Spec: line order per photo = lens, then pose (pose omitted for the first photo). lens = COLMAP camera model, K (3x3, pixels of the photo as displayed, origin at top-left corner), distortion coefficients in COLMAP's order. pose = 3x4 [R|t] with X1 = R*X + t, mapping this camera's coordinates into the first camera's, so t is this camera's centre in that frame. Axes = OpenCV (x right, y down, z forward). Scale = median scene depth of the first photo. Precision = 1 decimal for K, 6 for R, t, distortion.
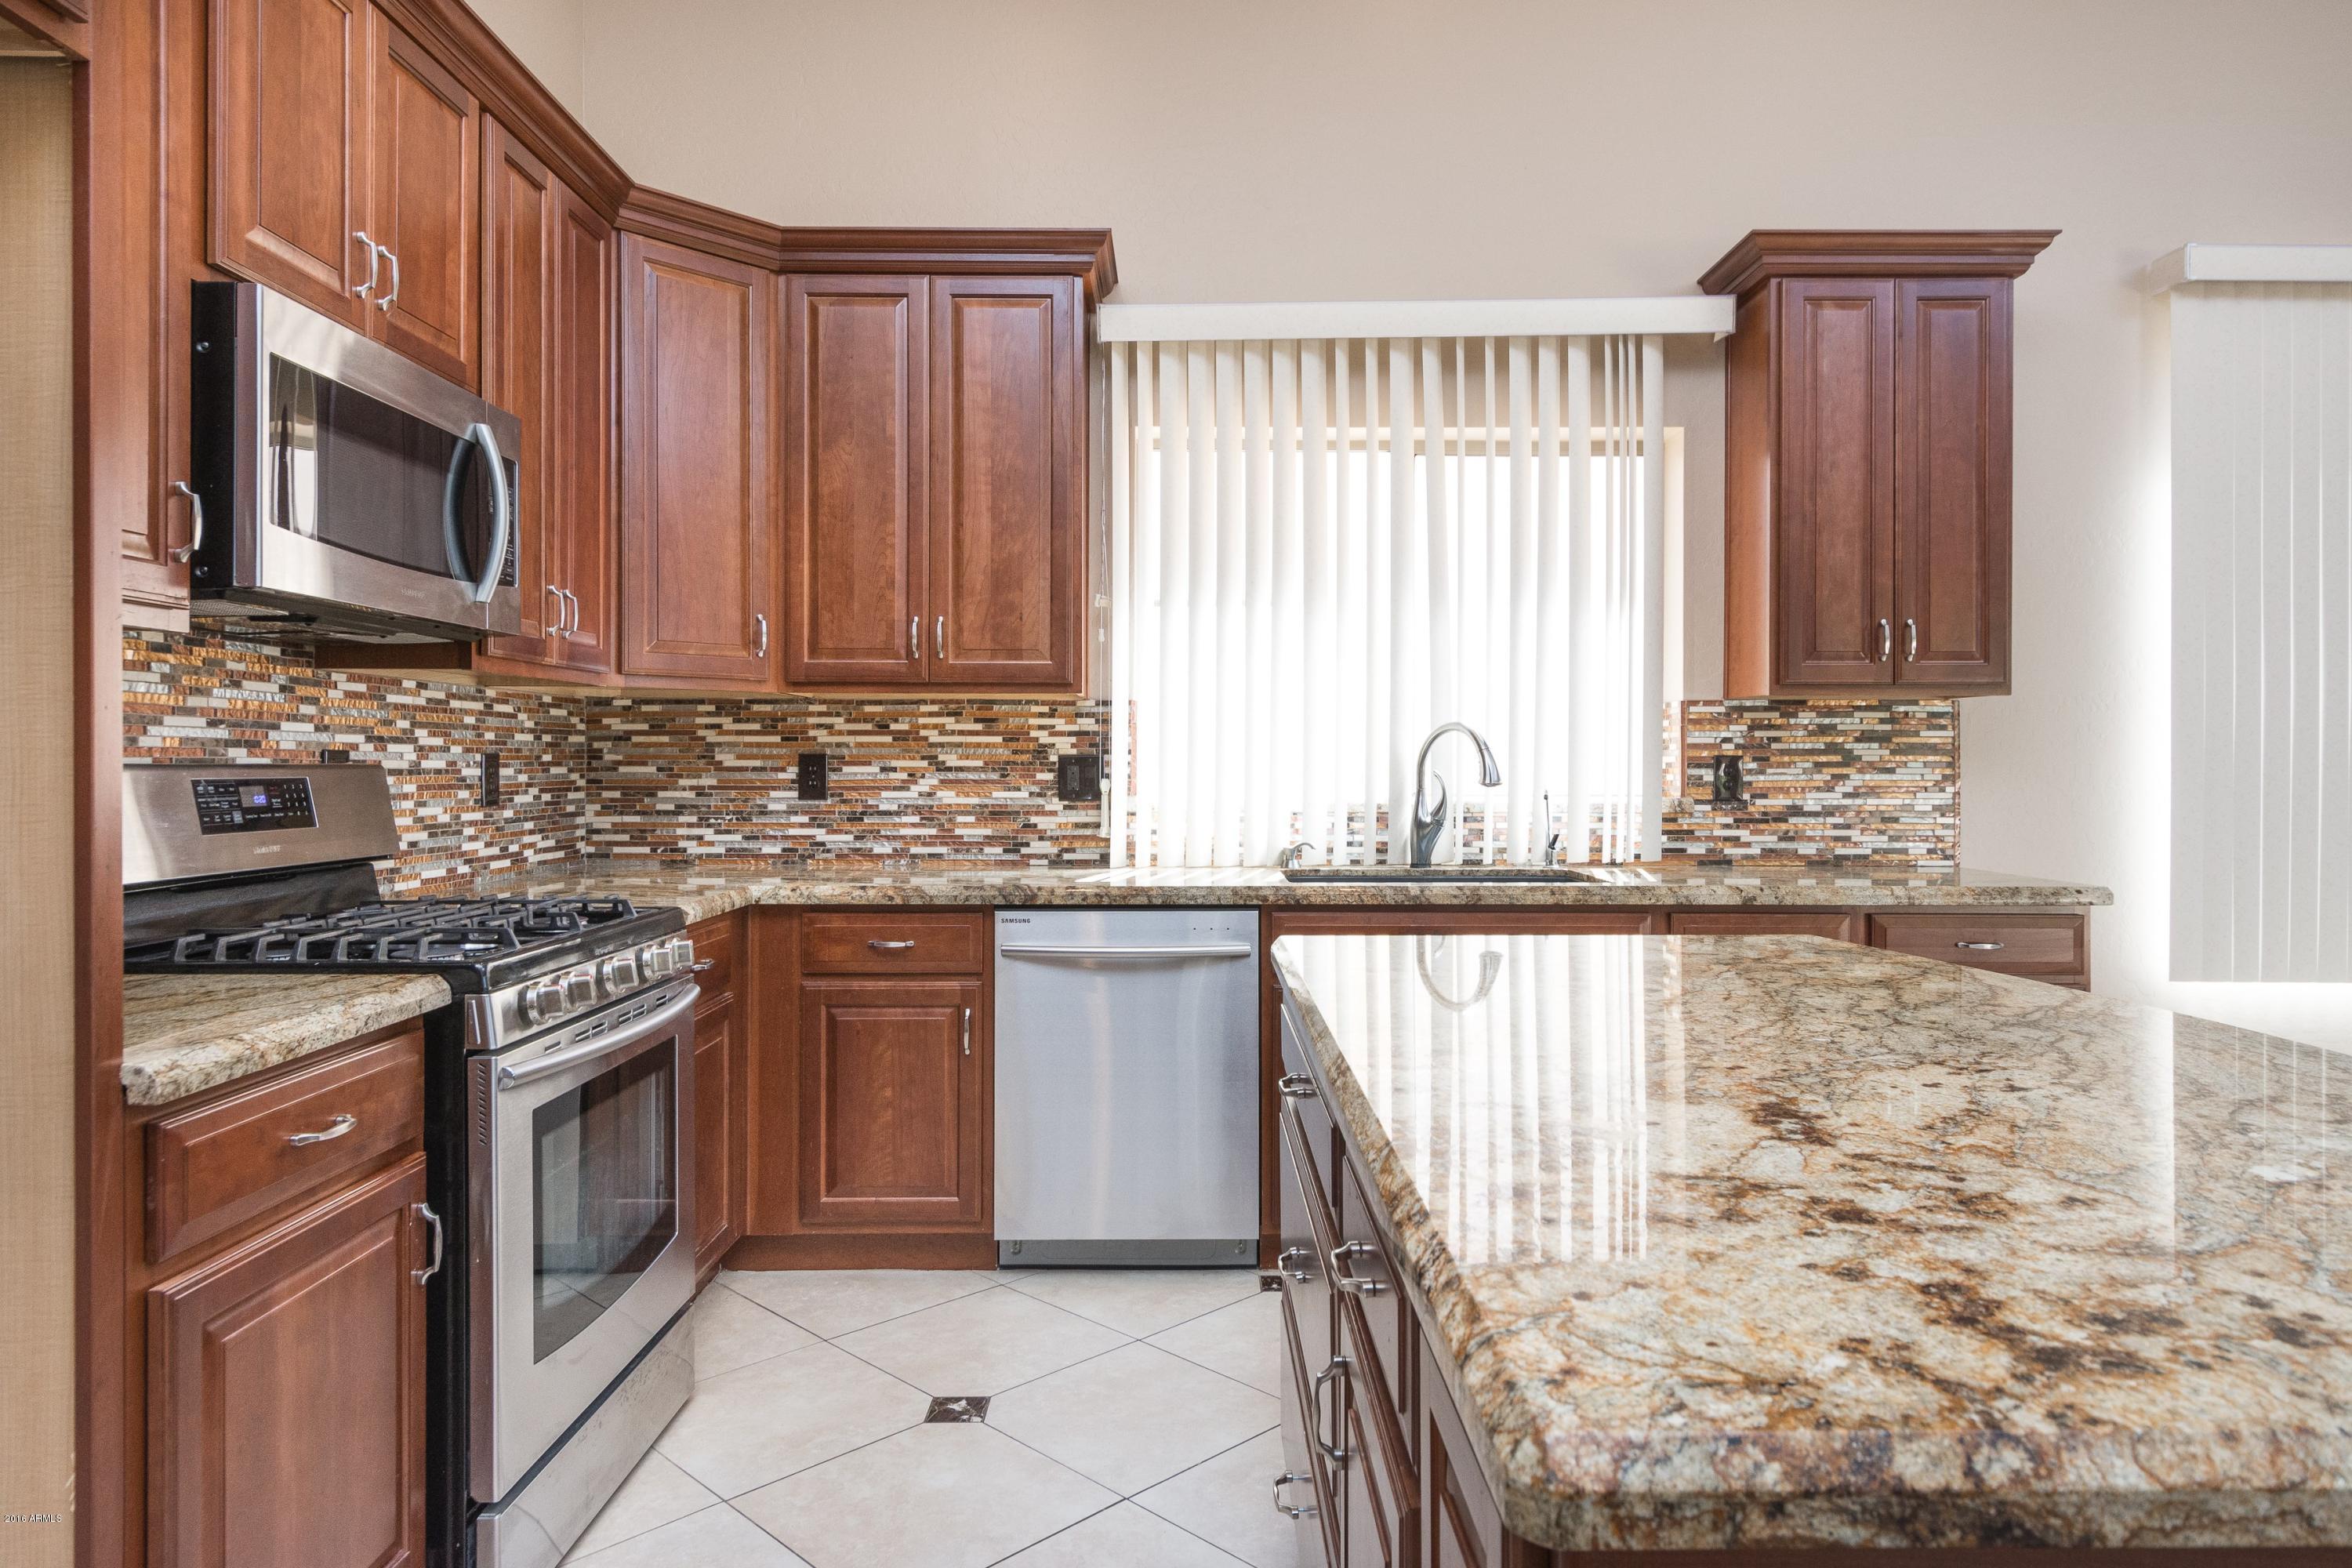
lens RADIAL K [[1420.7, 0, 1184.3], [0, 1420.7, 776.1], [0, 0, 1]] dist [0.003881, 0.000200]
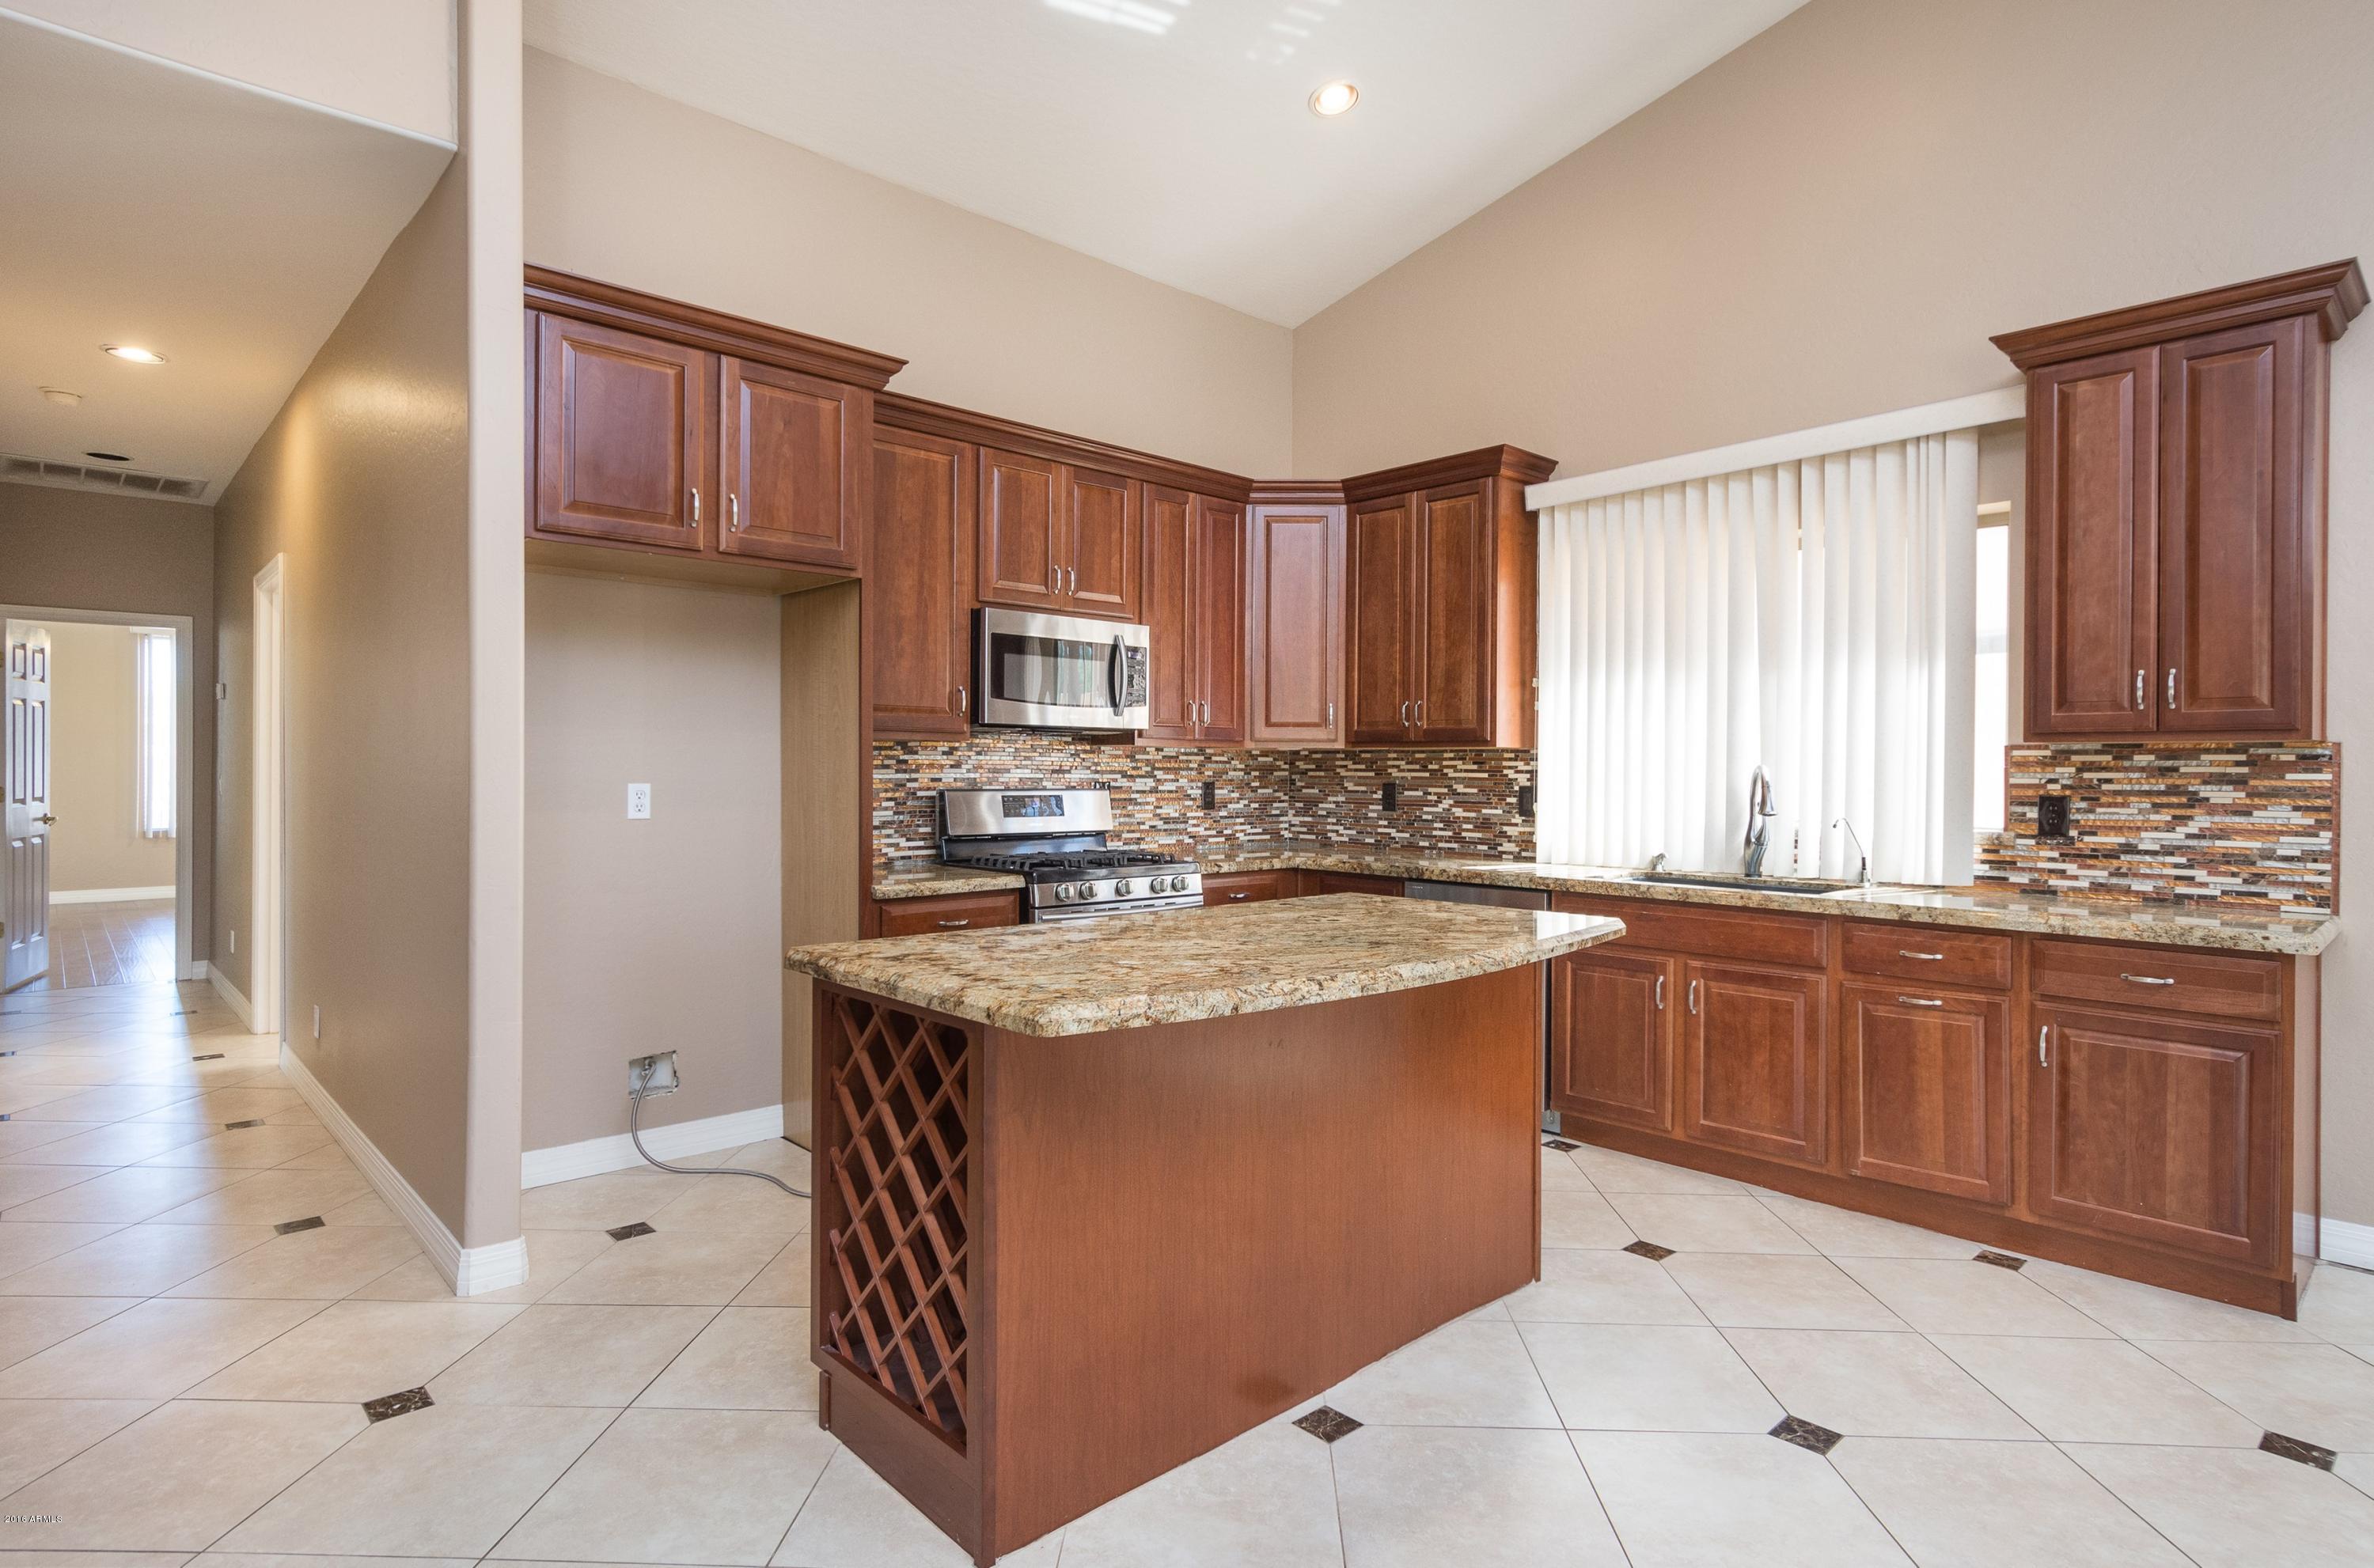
lens RADIAL K [[1177.2, 0, 1187.0], [0, 1177.2, 784.0], [0, 0, 1]] dist [-0.000336, -0.000318]
pose [[0.684537, 0.012364, -0.728873, 0.586892], [-0.014690, 0.999887, 0.003164, -0.016082], [0.728830, 0.008541, 0.684641, -0.106669]]
